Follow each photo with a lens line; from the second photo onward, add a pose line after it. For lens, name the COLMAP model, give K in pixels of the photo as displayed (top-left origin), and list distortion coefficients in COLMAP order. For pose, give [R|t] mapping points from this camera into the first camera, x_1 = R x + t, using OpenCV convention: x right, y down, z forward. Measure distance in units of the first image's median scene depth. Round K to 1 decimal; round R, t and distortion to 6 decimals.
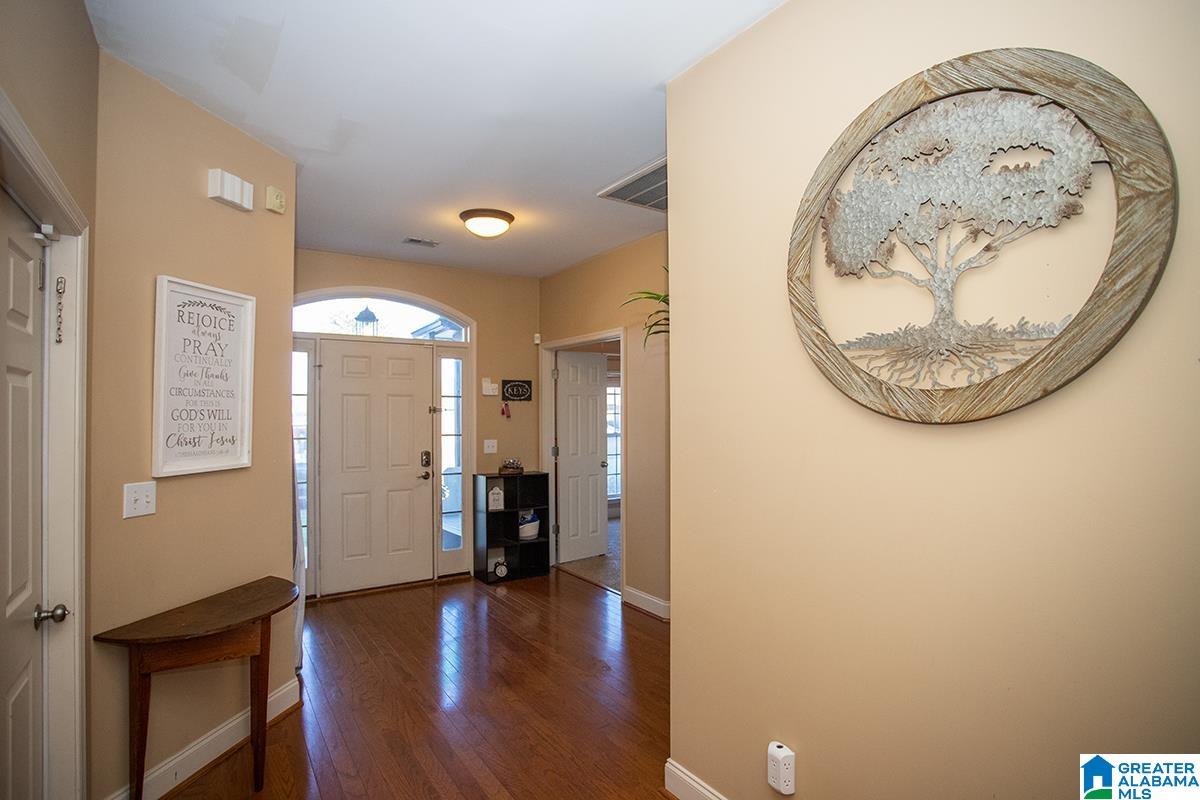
lens RADIAL K [[590.6, 0, 600.4], [0, 590.6, 401.5], [0, 0, 1]] dist [-0.076007, 0.036595]
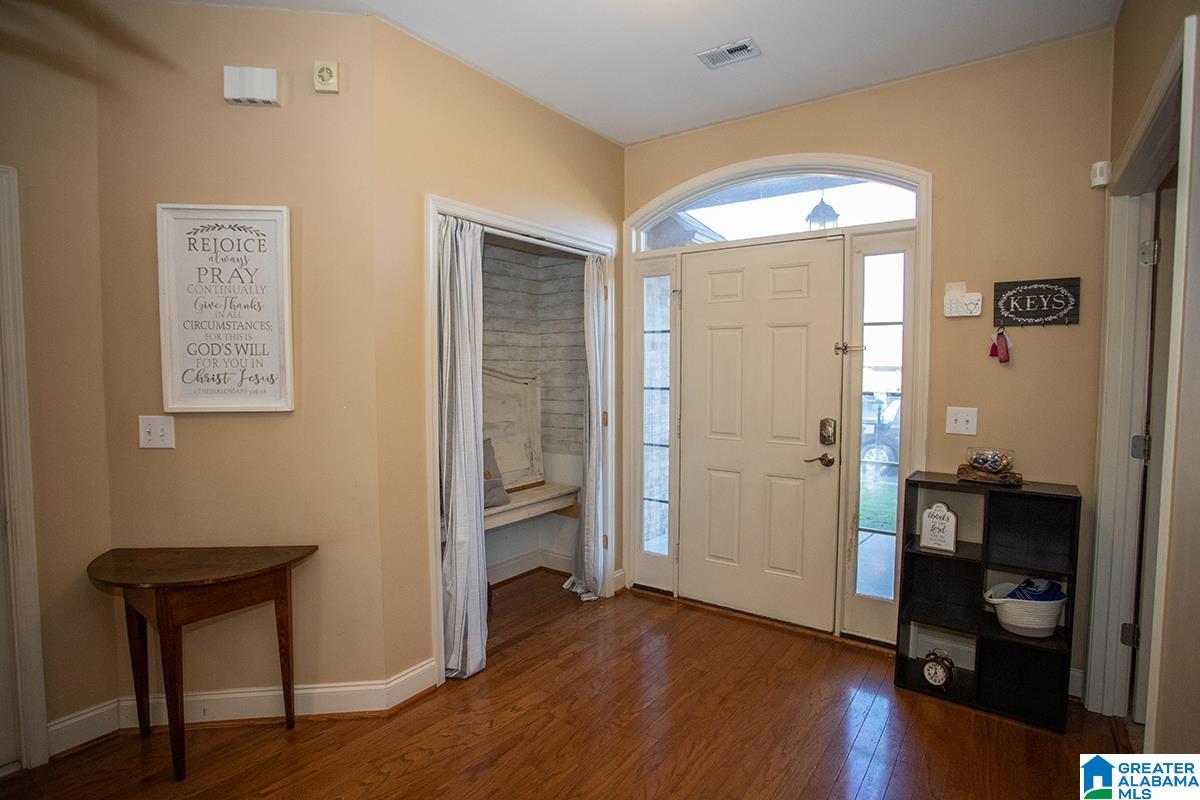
lens RADIAL K [[599.5, 0, 602.4], [0, 599.5, 401.8], [0, 0, 1]] dist [-0.075145, 0.031544]
pose [[0.341808, 0.056670, -0.938059, 0.184981], [0.014506, 0.997743, 0.065562, 0.025840], [0.939658, -0.036017, 0.340215, 0.593553]]
